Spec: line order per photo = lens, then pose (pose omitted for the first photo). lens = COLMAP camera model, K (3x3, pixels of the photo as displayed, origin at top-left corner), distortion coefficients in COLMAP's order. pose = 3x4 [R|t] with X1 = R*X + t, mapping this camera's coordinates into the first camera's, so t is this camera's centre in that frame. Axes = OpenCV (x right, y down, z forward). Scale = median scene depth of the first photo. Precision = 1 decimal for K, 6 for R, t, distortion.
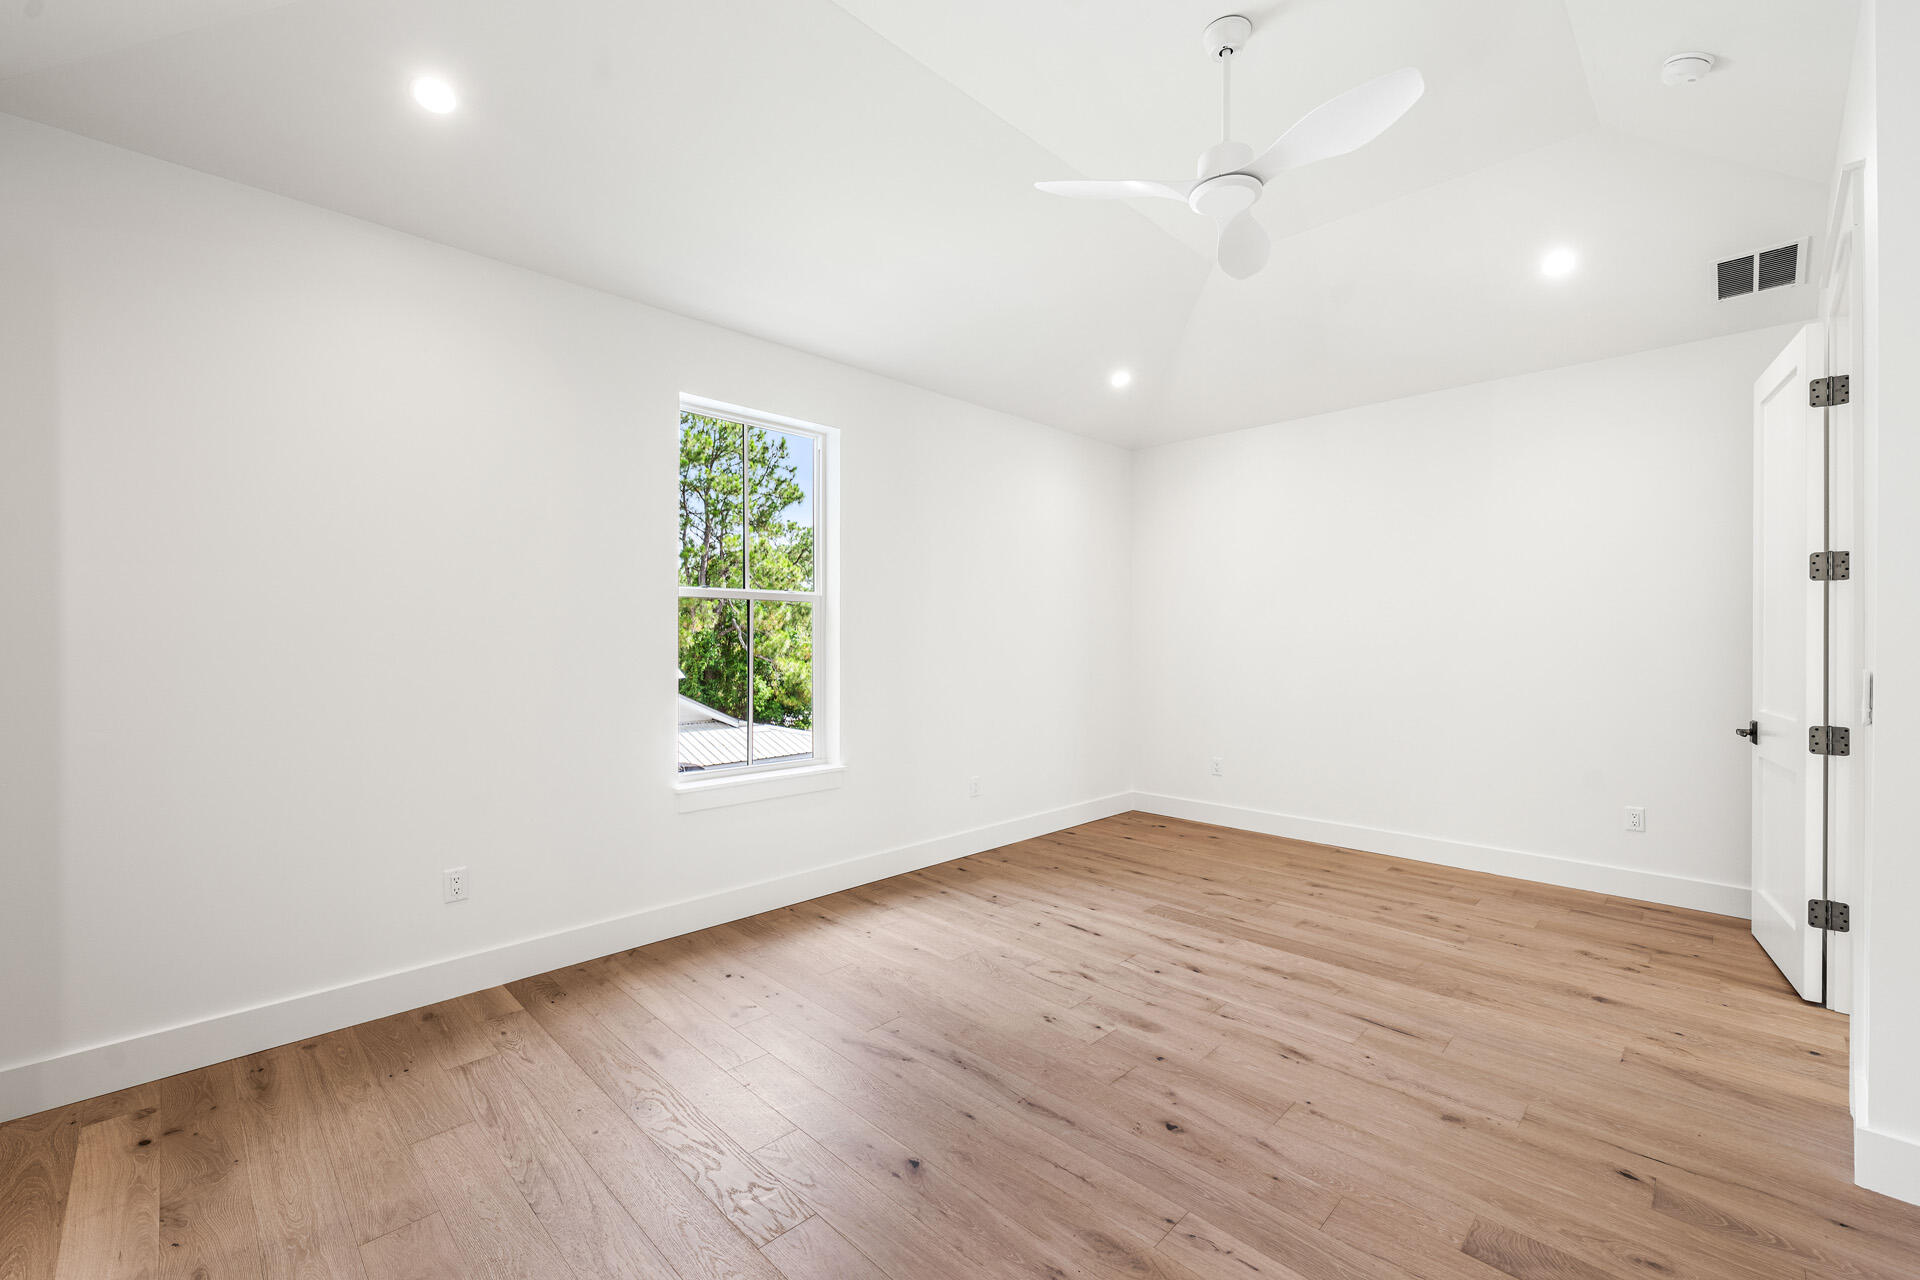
lens RADIAL K [[802.4, 0, 970.7], [0, 802.4, 641.6], [0, 0, 1]] dist [-0.002311, -0.000583]
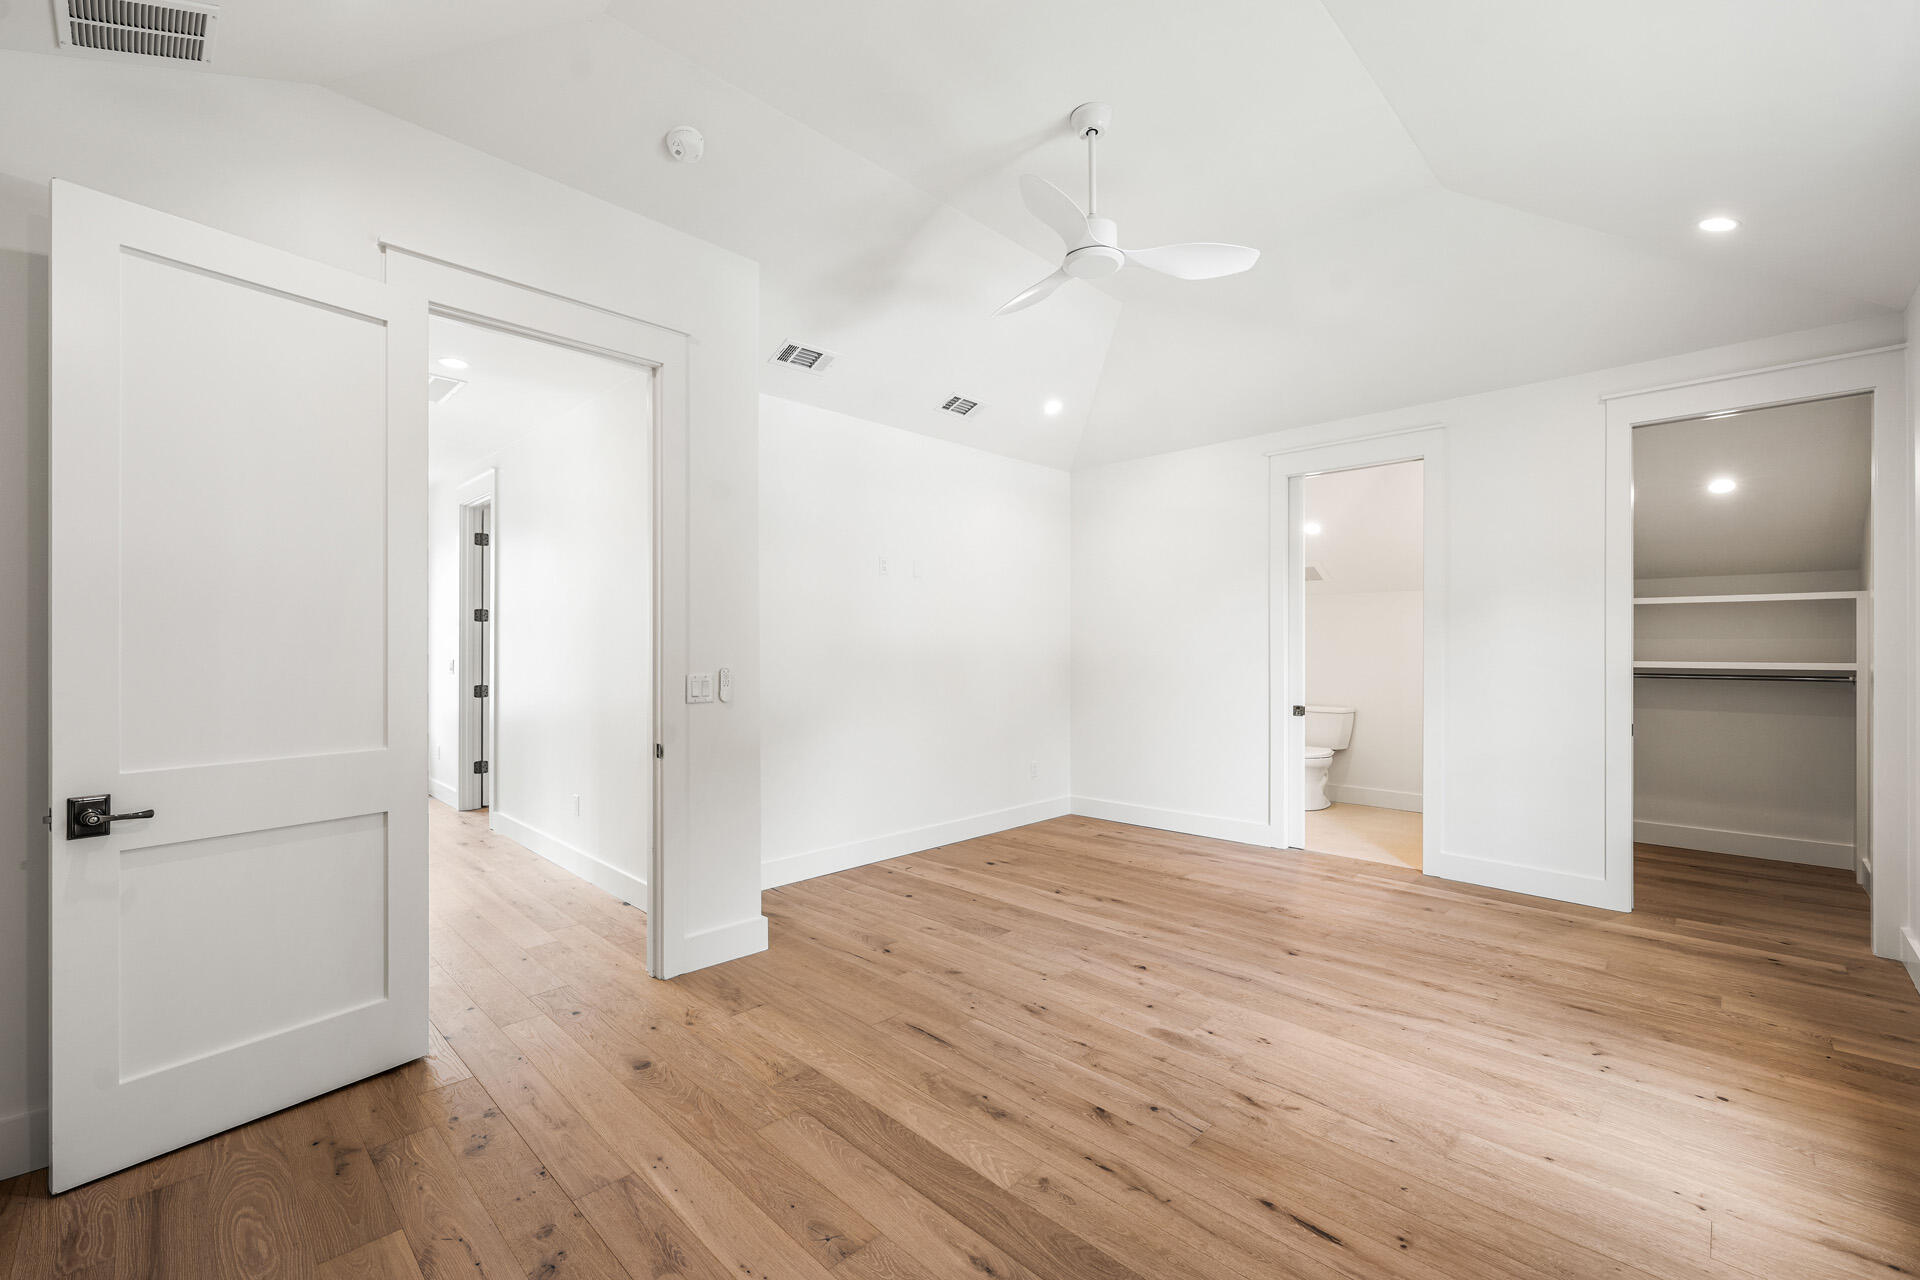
lens RADIAL K [[797.8, 0, 960.0], [0, 797.8, 640.0], [0, 0, 1]] dist [0.000463, 0.000056]
pose [[-1.000000, -0.000435, 0.000429, 0.441992], [-0.000438, 0.999983, -0.005781, -0.010139], [-0.000426, -0.005782, -0.999983, 1.867385]]
